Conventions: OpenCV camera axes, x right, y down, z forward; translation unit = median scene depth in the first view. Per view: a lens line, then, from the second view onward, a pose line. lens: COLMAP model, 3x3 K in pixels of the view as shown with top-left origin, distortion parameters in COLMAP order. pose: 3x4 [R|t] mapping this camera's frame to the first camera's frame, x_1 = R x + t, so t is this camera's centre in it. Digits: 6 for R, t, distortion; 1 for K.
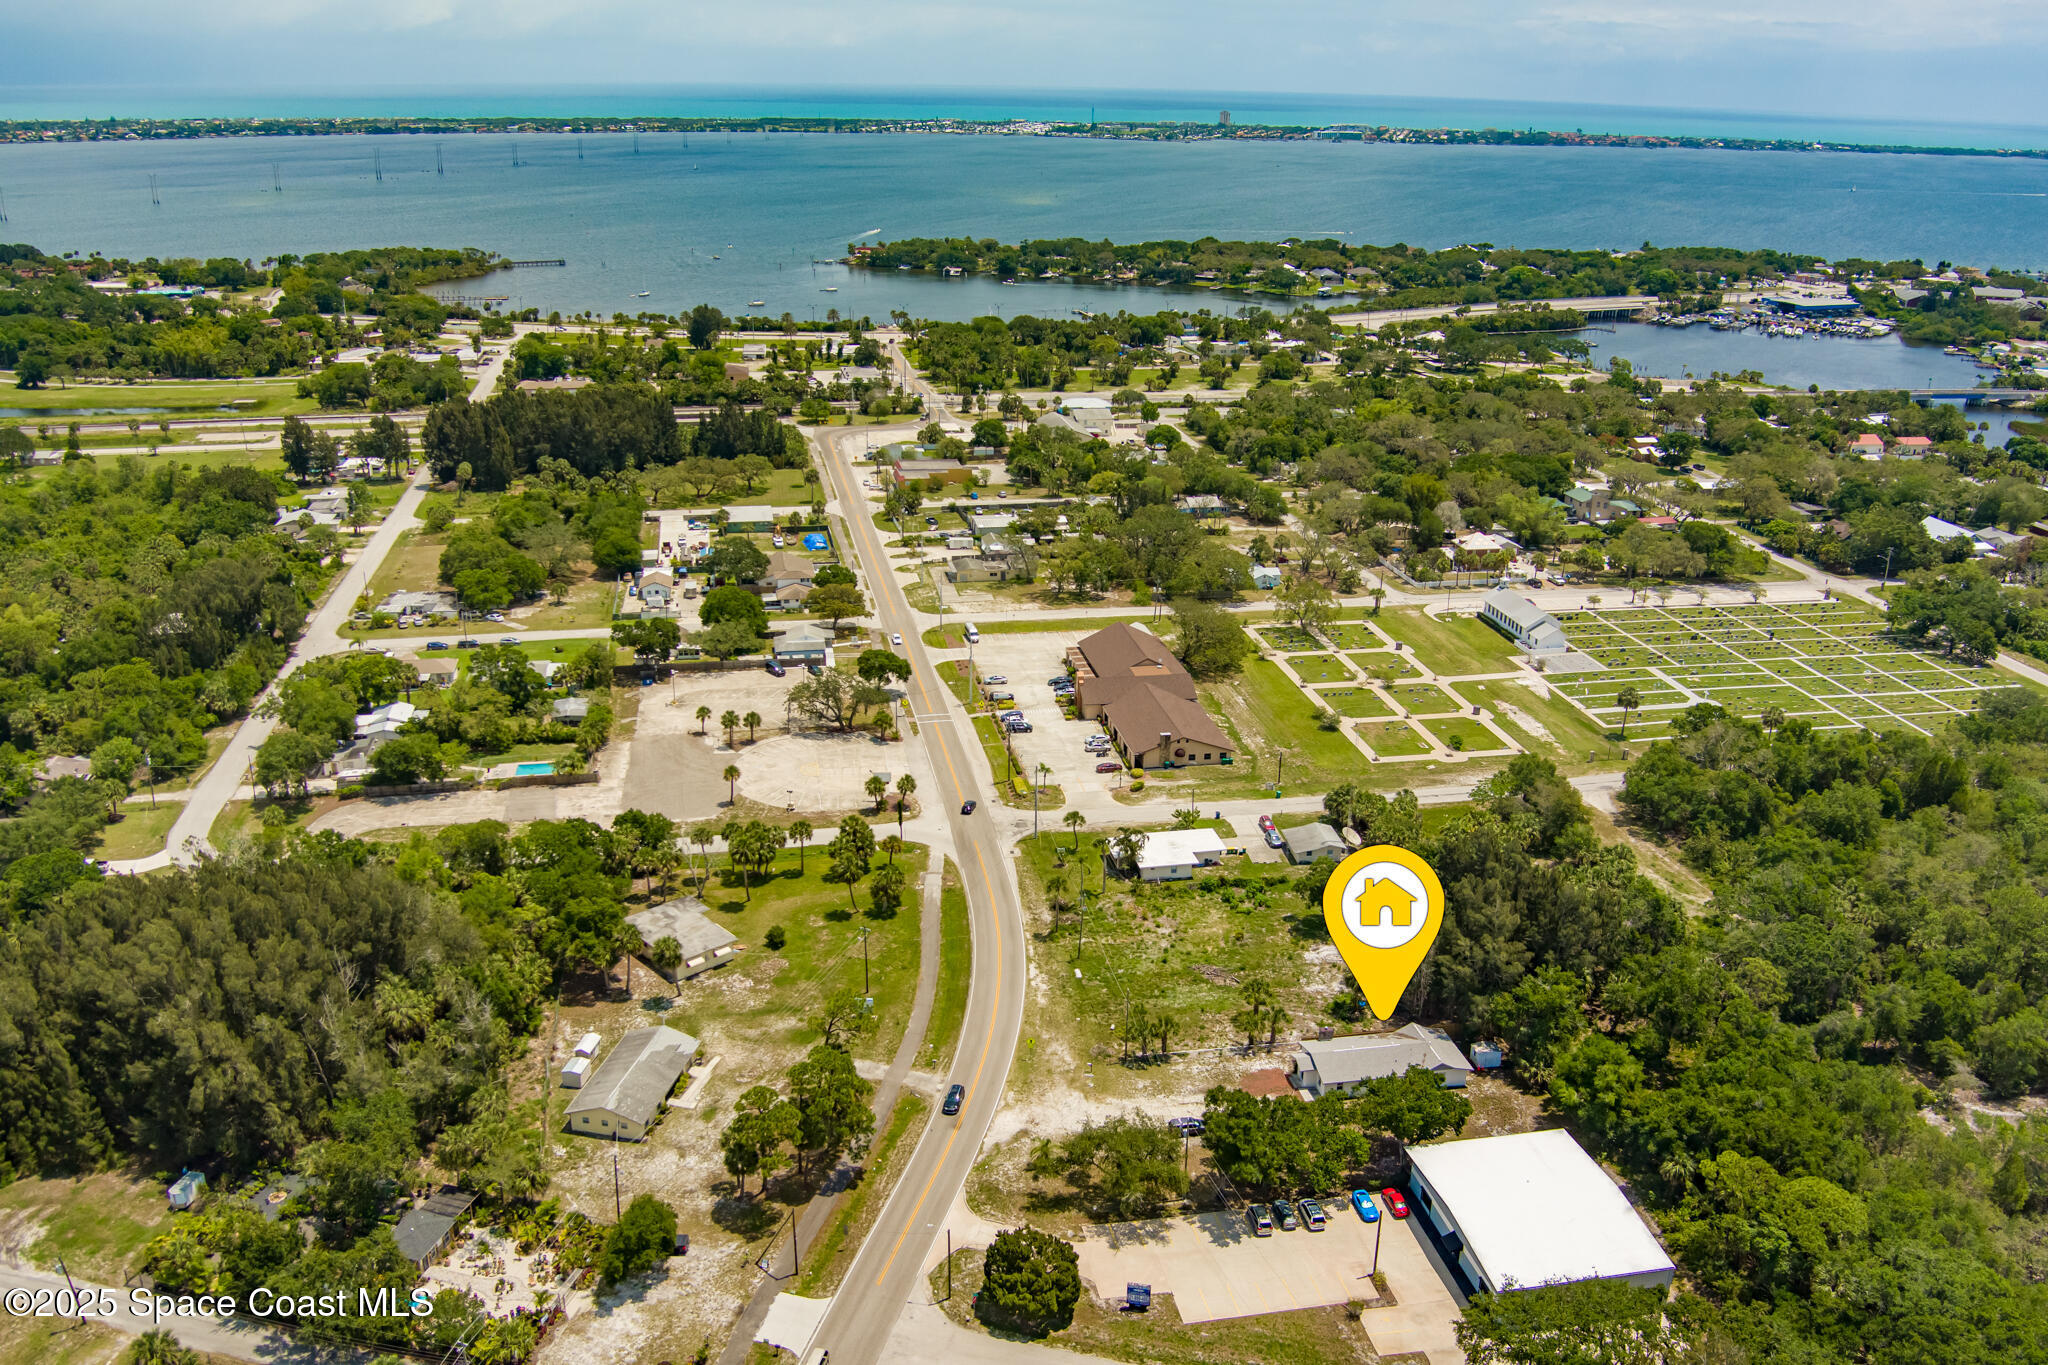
lens RADIAL K [[1654.1, 0, 1024.0], [0, 1654.1, 682.5], [0, 0, 1]] dist [-0.080149, 0.017706]
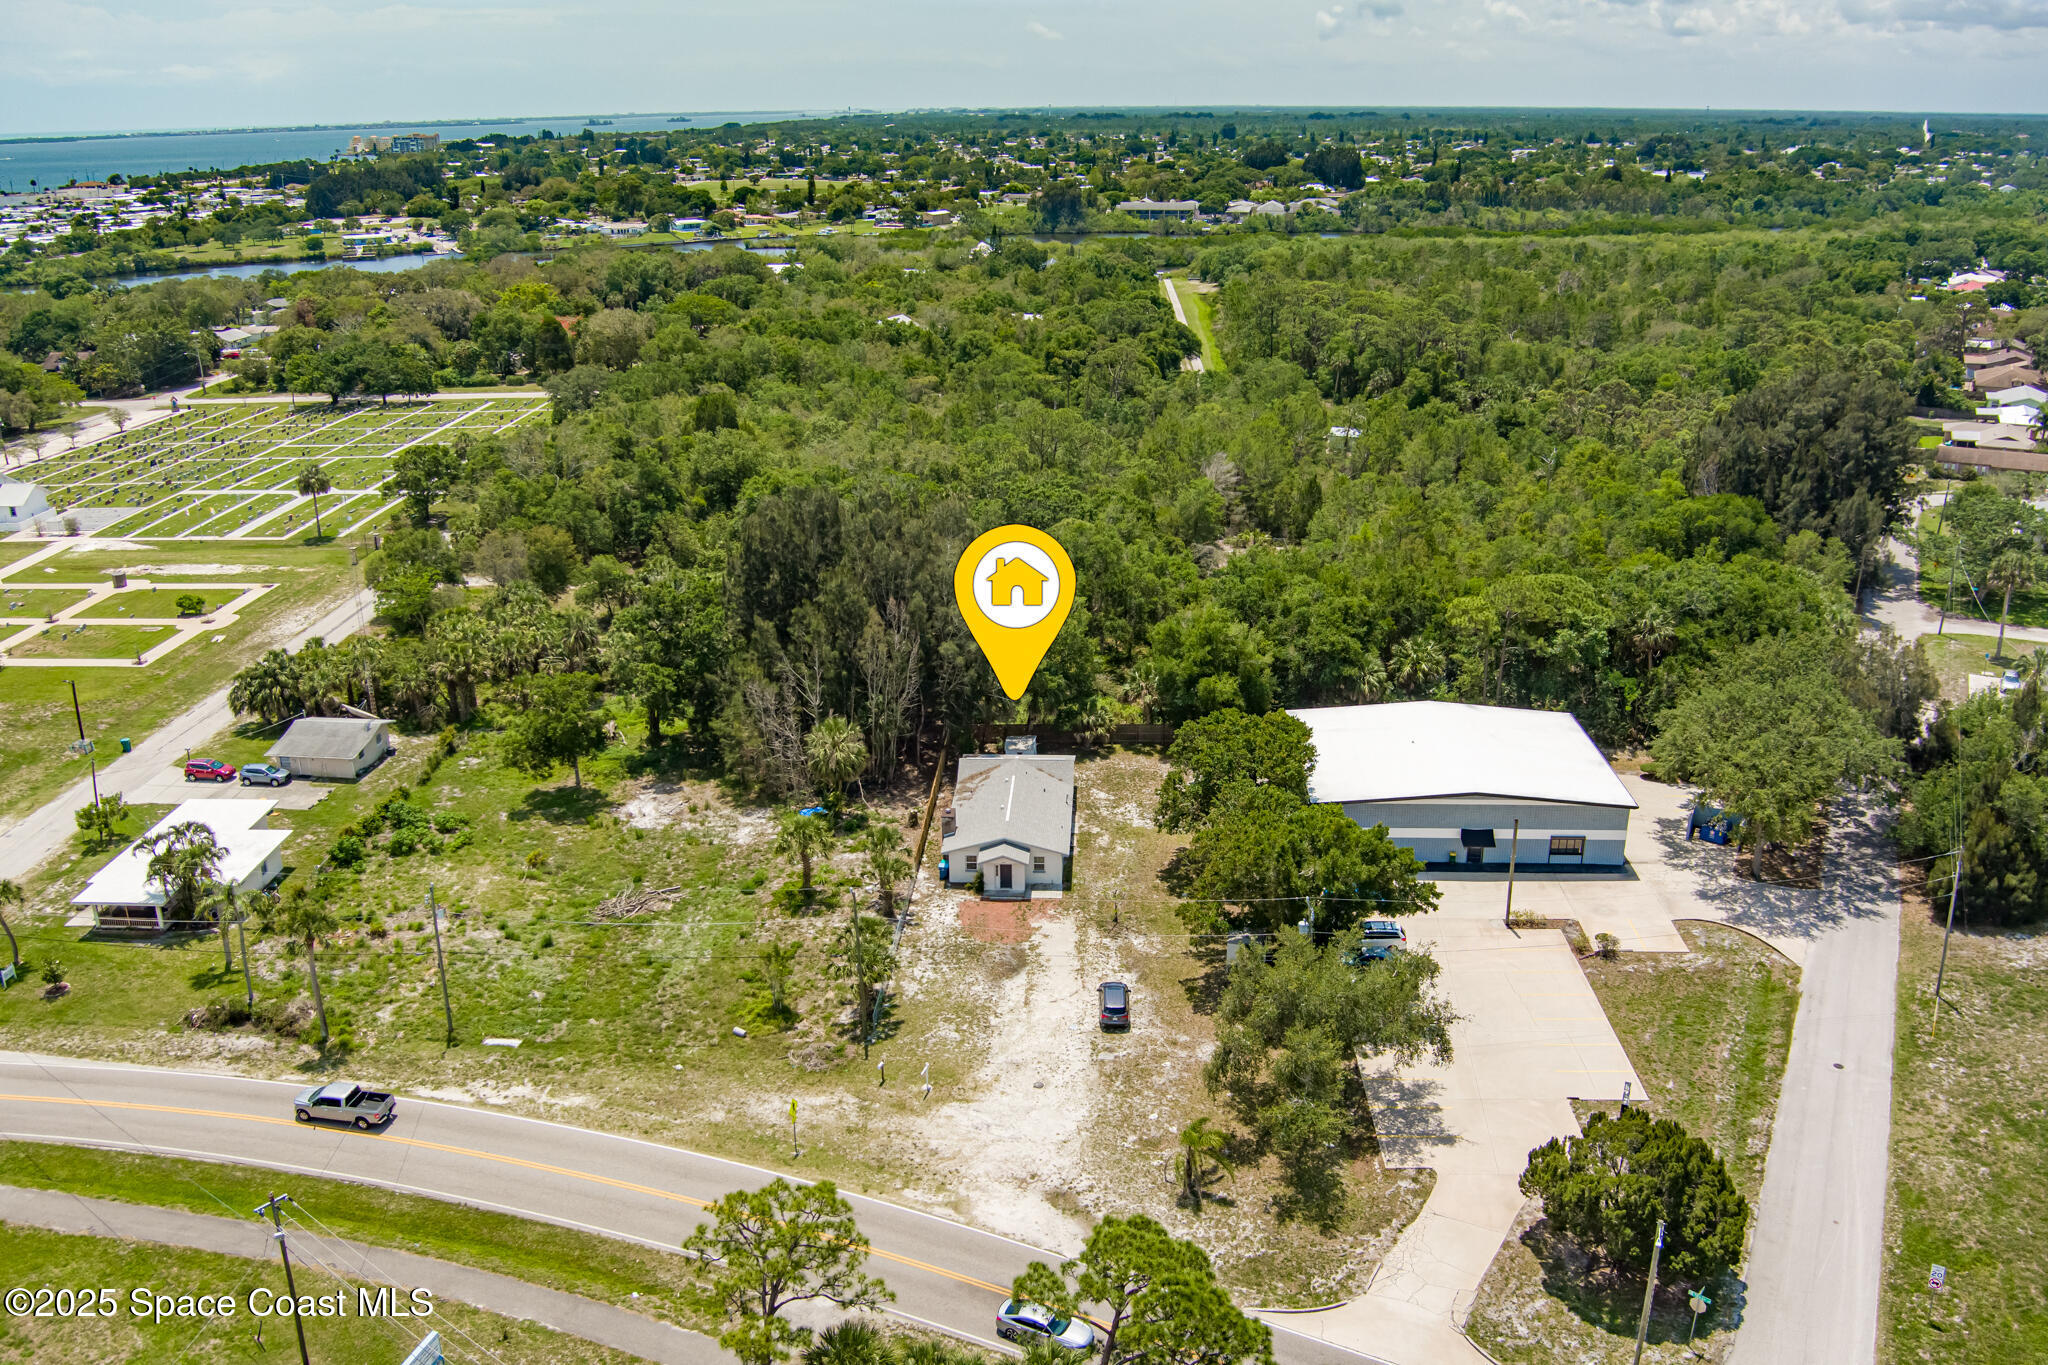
lens RADIAL K [[1654.1, 0, 1024.0], [0, 1654.1, 682.5], [0, 0, 1]] dist [-0.080149, 0.017706]
pose [[0.229885, -0.343127, 0.910723, -0.231221], [0.348548, 0.902741, 0.252139, 0.017814], [-0.908663, 0.259467, 0.327122, 0.521673]]
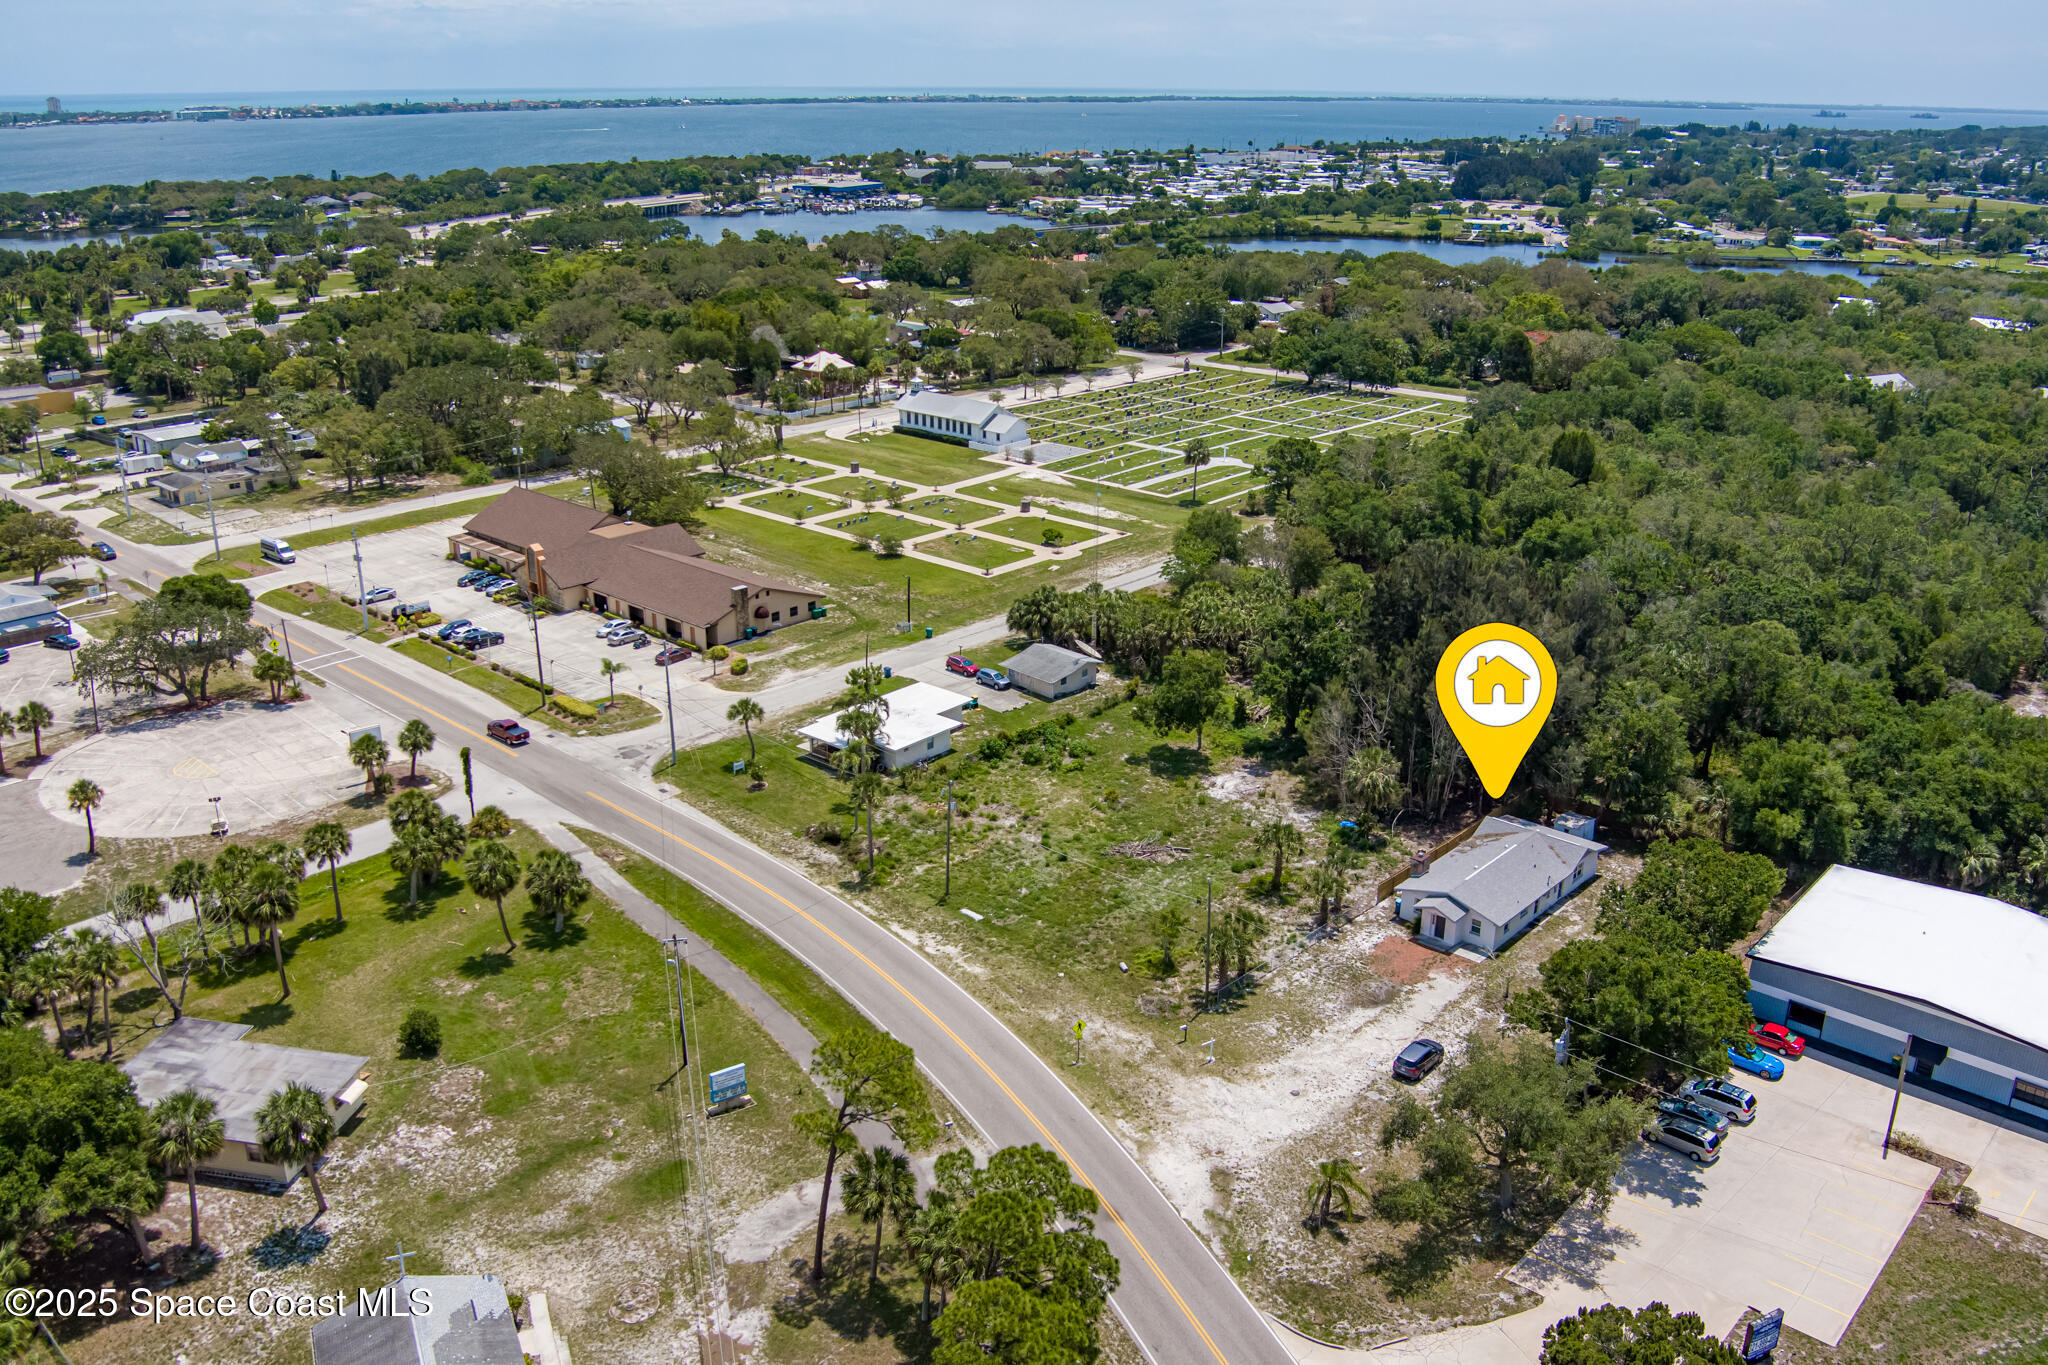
lens RADIAL K [[1654.1, 0, 1024.0], [0, 1654.1, 682.5], [0, 0, 1]] dist [-0.080149, 0.017706]
pose [[0.796871, -0.219528, 0.562854, -0.198625], [0.215208, 0.973678, 0.075076, 0.041467], [-0.564519, 0.061305, 0.823140, 0.373882]]
